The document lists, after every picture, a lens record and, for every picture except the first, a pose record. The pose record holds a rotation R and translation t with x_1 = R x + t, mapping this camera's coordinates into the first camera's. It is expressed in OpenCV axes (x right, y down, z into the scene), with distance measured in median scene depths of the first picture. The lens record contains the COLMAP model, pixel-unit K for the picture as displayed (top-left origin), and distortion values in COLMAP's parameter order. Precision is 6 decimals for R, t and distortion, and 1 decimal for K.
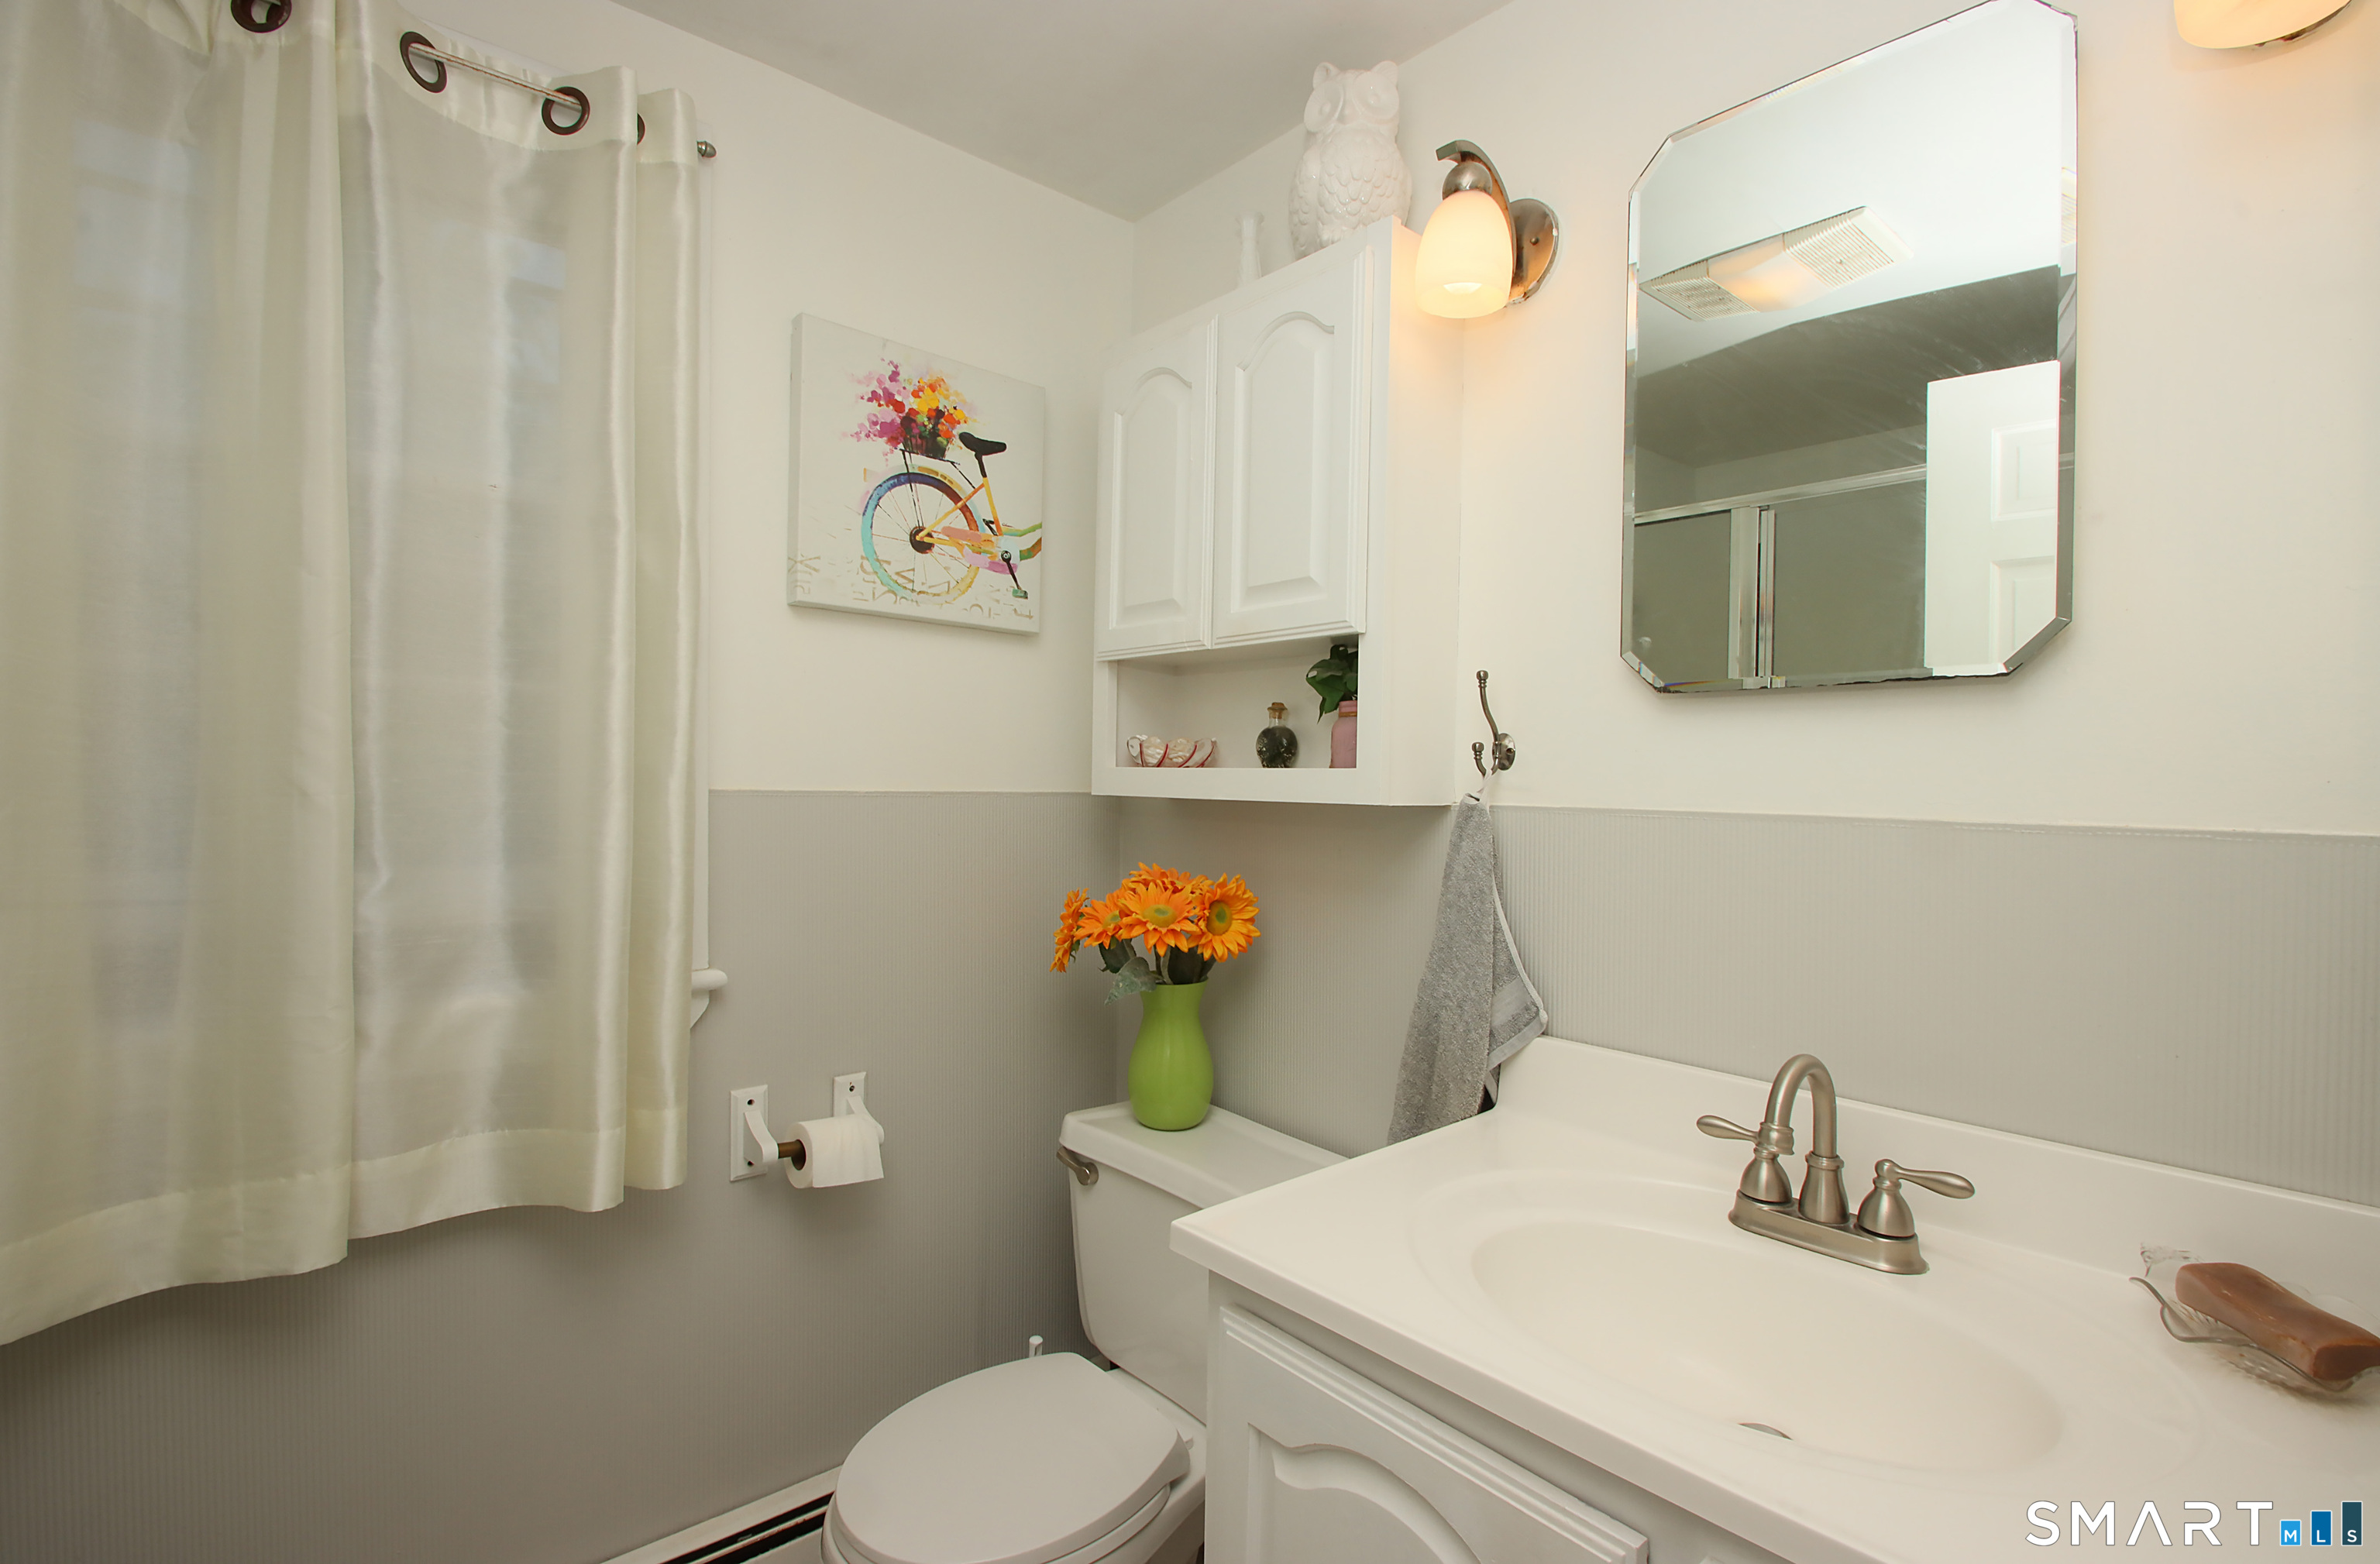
lens RADIAL K [[1104.3, 0, 1190.0], [0, 1104.3, 782.0], [0, 0, 1]] dist [-0.003687, -0.000356]
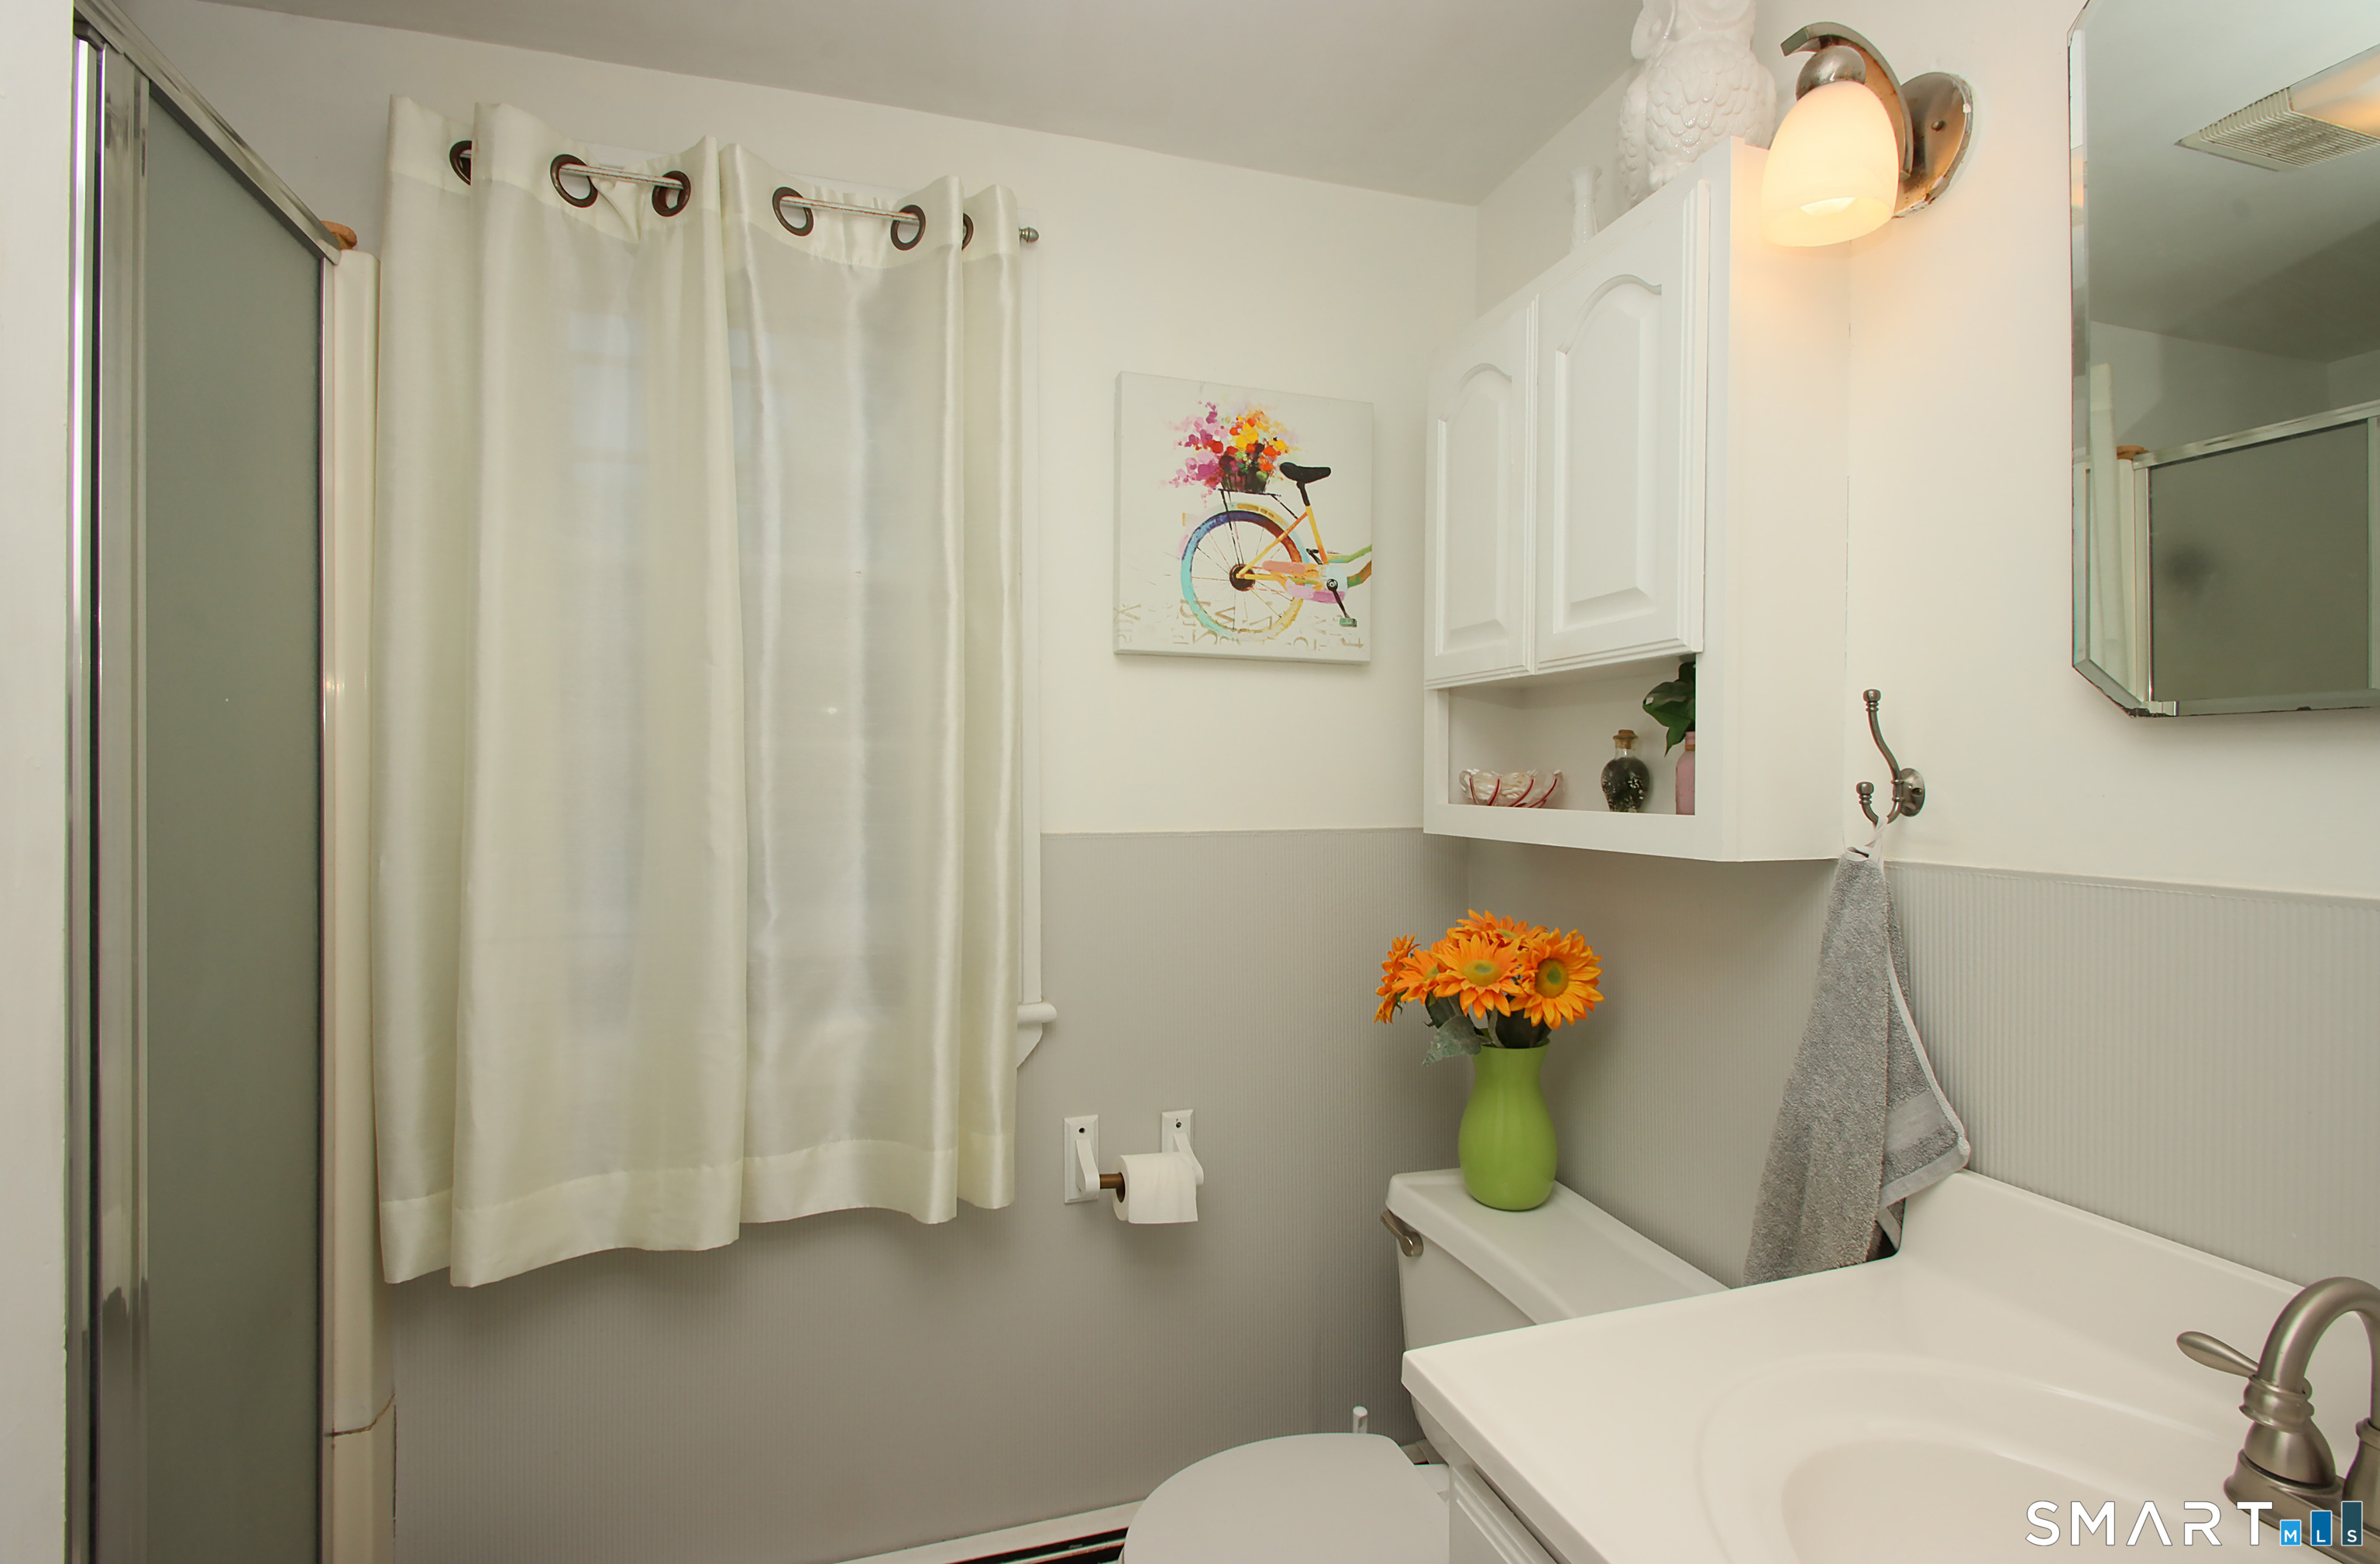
lens RADIAL K [[1097.2, 0, 1182.3], [0, 1097.2, 784.0], [0, 0, 1]] dist [0.016142, -0.019170]
pose [[0.916248, -0.015785, -0.400300, 0.120814], [0.015561, 0.999872, -0.003810, -0.036578], [0.400308, -0.002738, 0.916376, 0.086059]]
